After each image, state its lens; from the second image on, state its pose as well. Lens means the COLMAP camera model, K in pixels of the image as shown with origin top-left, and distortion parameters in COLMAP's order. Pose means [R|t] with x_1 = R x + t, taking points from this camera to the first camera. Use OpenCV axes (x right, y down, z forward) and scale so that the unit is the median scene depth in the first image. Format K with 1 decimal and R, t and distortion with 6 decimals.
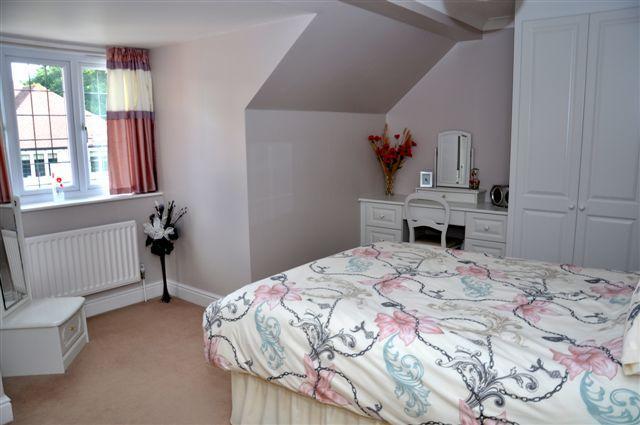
lens RADIAL K [[501.6, 0, 320.0], [0, 501.6, 212.5], [0, 0, 1]] dist [-0.152445, 0.105287]
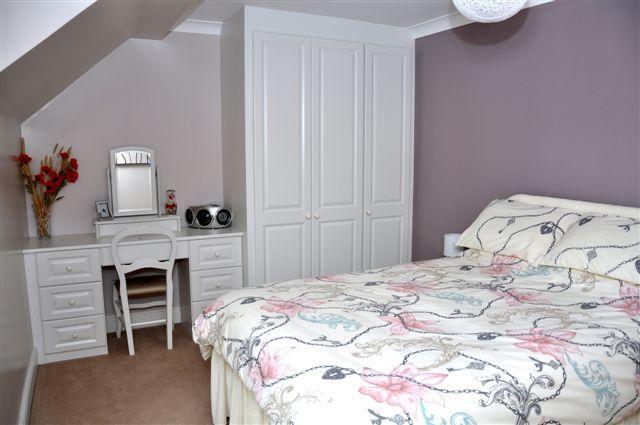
lens RADIAL K [[501.6, 0, 320.0], [0, 501.6, 212.5], [0, 0, 1]] dist [-0.152445, 0.105287]
pose [[0.403061, -0.111484, 0.908357, -0.649280], [0.142347, 0.988110, 0.058109, -0.113147], [-0.904035, 0.105880, 0.414138, 0.741313]]
